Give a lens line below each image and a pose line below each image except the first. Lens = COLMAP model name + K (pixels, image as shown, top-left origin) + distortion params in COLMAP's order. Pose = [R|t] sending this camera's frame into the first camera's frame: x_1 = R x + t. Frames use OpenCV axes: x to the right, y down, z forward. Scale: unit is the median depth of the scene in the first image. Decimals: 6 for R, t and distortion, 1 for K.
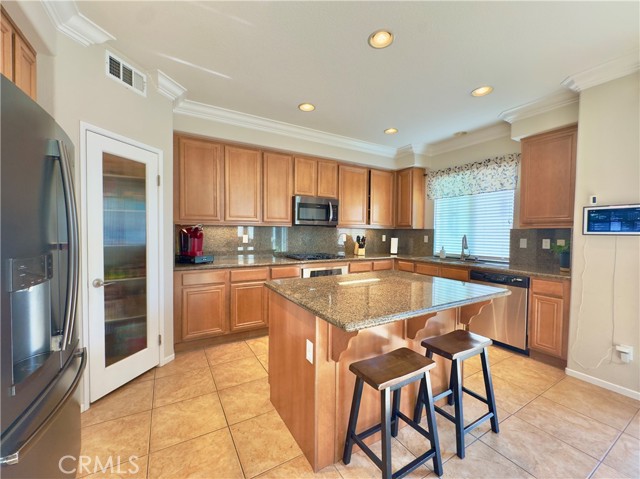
lens RADIAL K [[261.5, 0, 320.0], [0, 261.5, 239.5], [0, 0, 1]] dist [-0.002051, -0.000455]
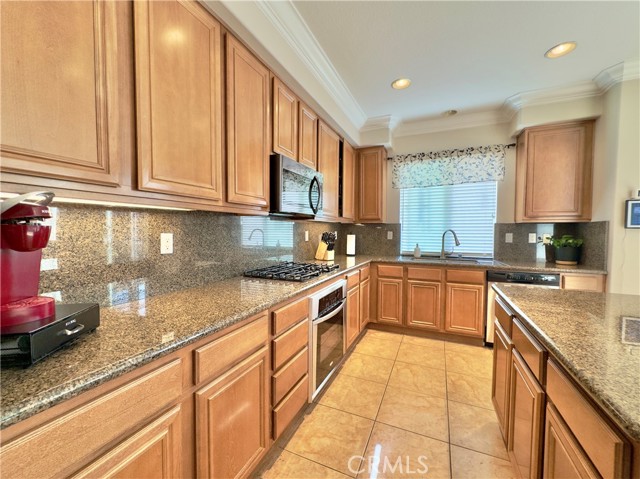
lens RADIAL K [[261.5, 0, 320.0], [0, 261.5, 239.5], [0, 0, 1]] dist [-0.002051, -0.000455]
pose [[0.817468, -0.028512, 0.575268, -0.318928], [0.021397, 0.999588, 0.019137, -0.011522], [-0.575576, -0.003335, 0.817741, 0.534800]]
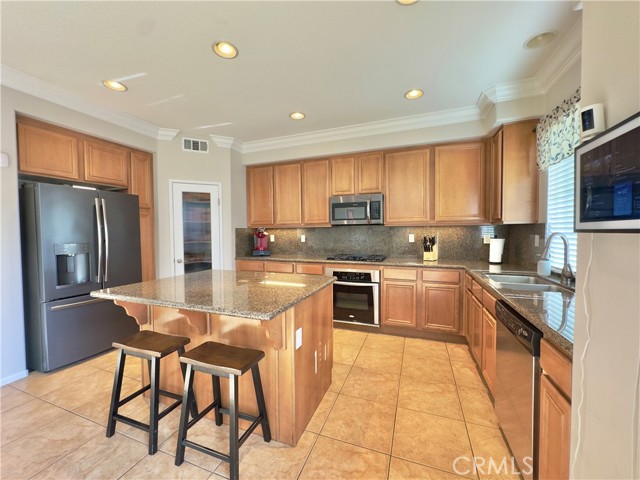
lens RADIAL K [[253.7, 0, 320.0], [0, 253.7, 240.0], [0, 0, 1]] dist [-0.000582, -0.000073]
pose [[0.627098, 0.010848, -0.778865, 0.651904], [-0.008398, 0.999939, 0.007165, -0.004395], [0.778895, 0.002048, 0.627151, 0.335678]]
